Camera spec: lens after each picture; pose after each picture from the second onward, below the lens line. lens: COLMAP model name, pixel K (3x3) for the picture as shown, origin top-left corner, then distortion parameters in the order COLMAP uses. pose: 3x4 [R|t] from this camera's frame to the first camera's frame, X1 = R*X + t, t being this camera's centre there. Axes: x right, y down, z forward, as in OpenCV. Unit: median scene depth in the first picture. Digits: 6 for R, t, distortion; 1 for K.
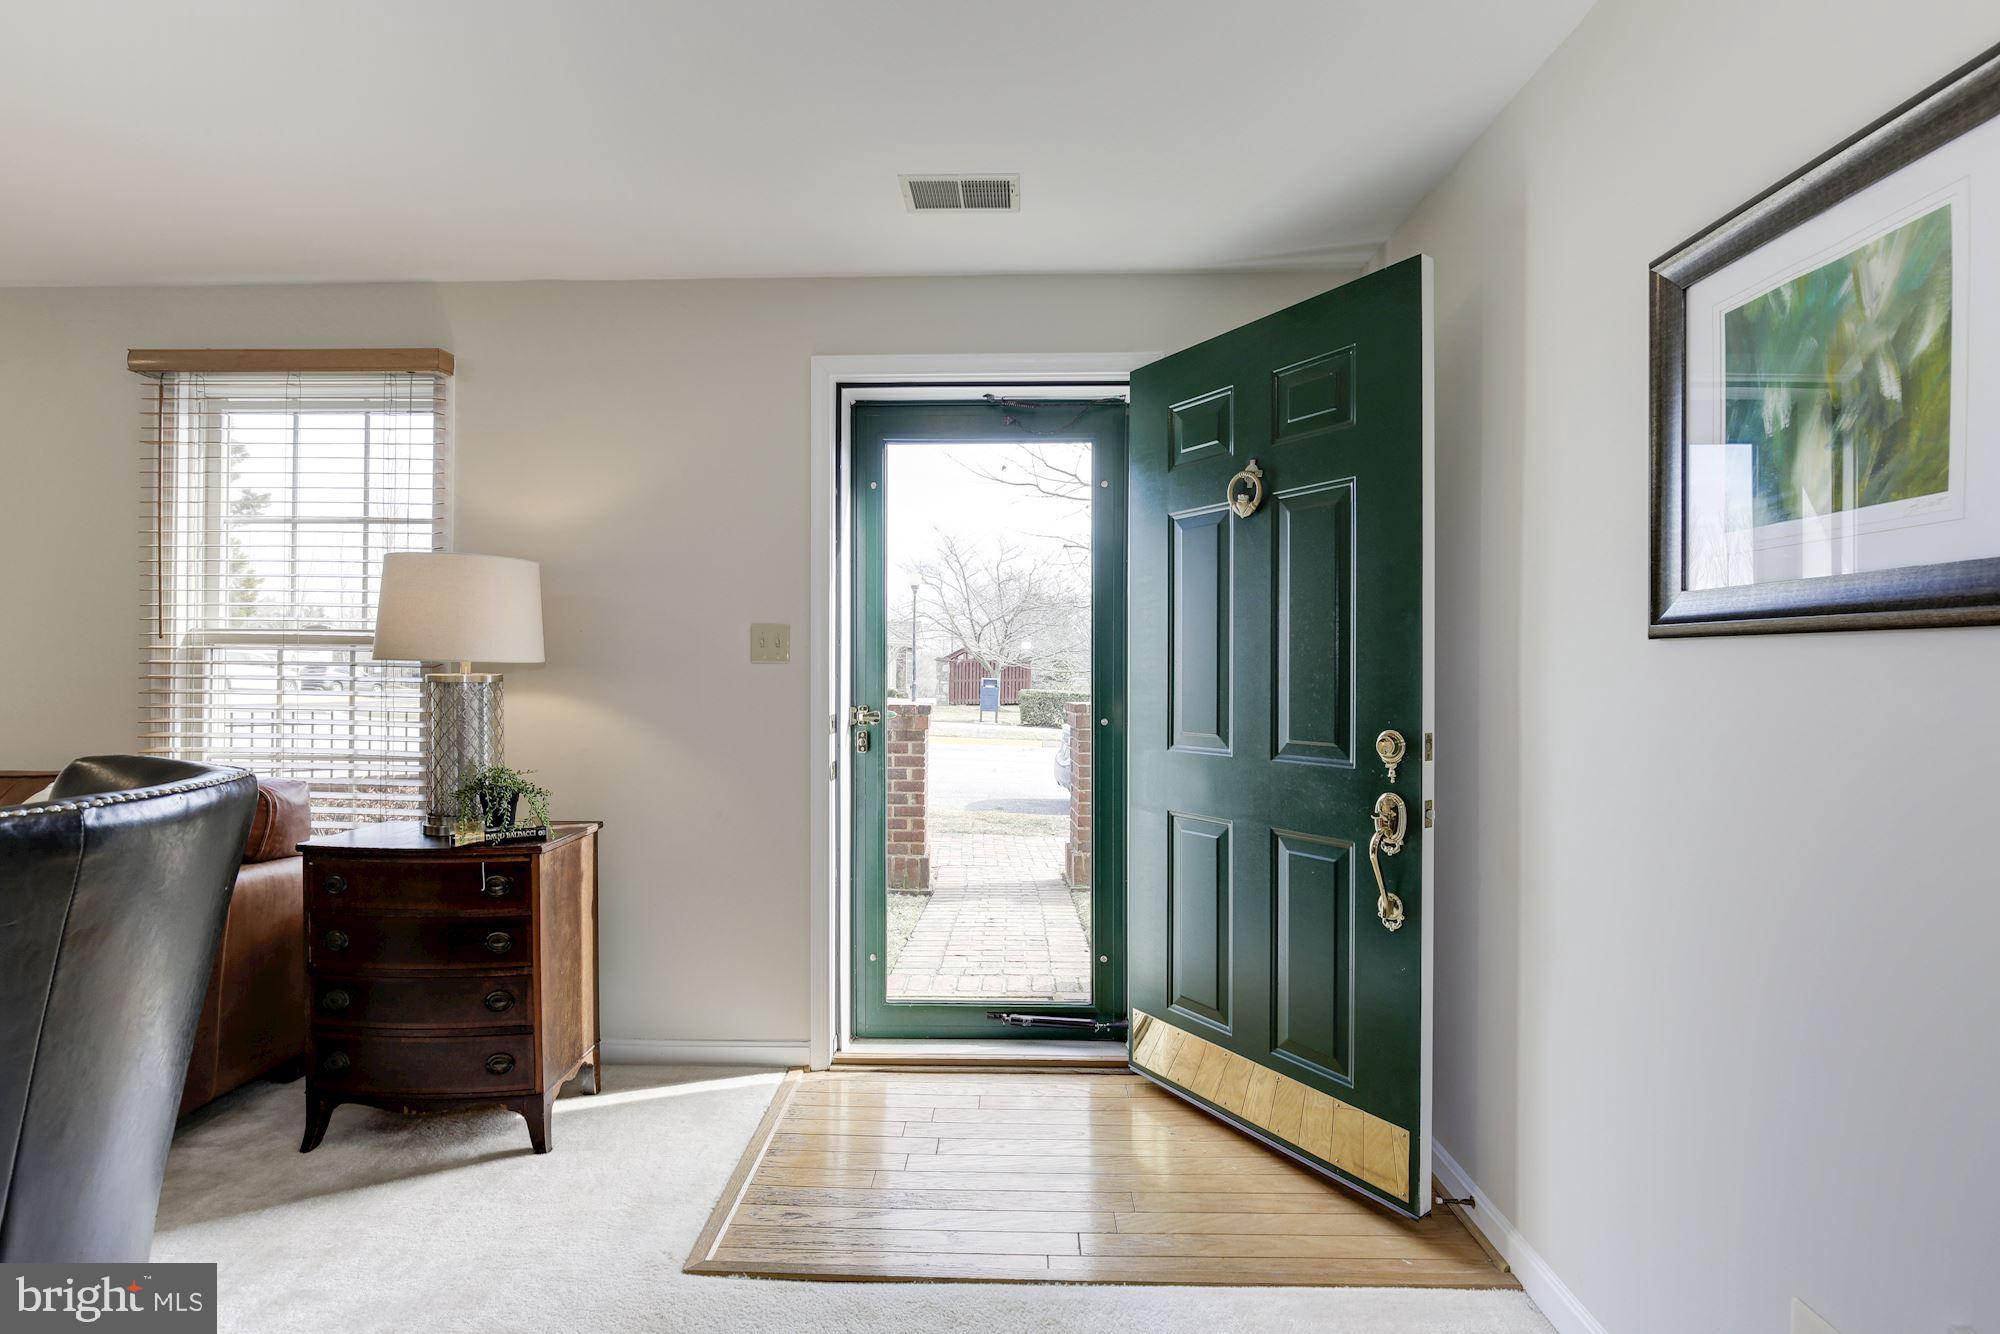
lens RADIAL K [[916.4, 0, 998.9], [0, 916.4, 674.0], [0, 0, 1]] dist [-0.018281, 0.005898]
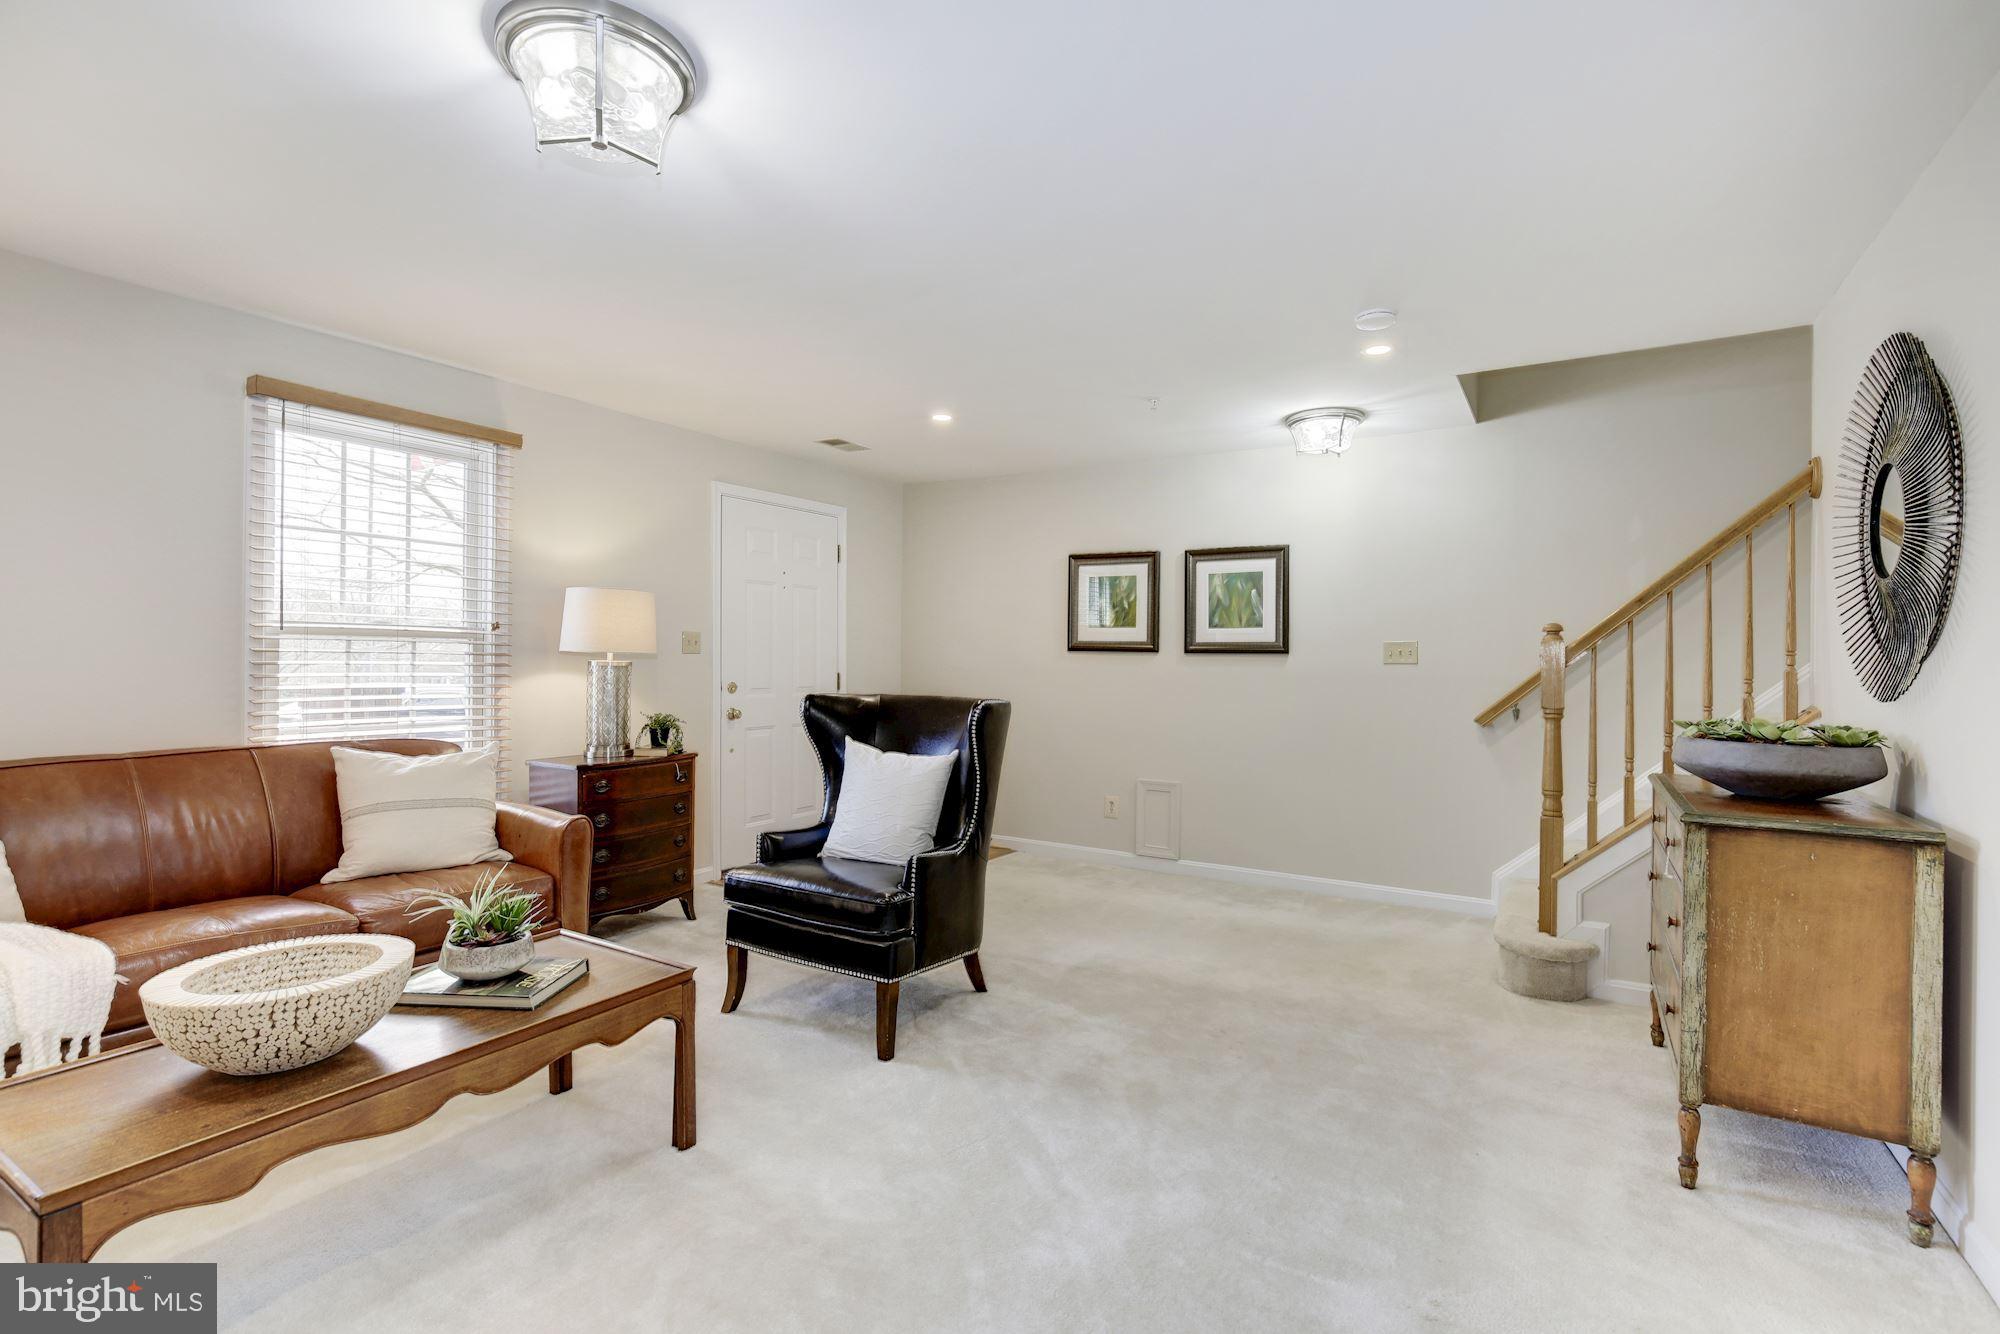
lens RADIAL K [[916.4, 0, 998.9], [0, 916.4, 674.0], [0, 0, 1]] dist [-0.018281, 0.005898]
pose [[0.493028, -0.009490, 0.869962, -1.470513], [0.009054, 0.999942, 0.005777, 0.018354], [-0.869966, 0.005029, 0.493085, -0.363095]]
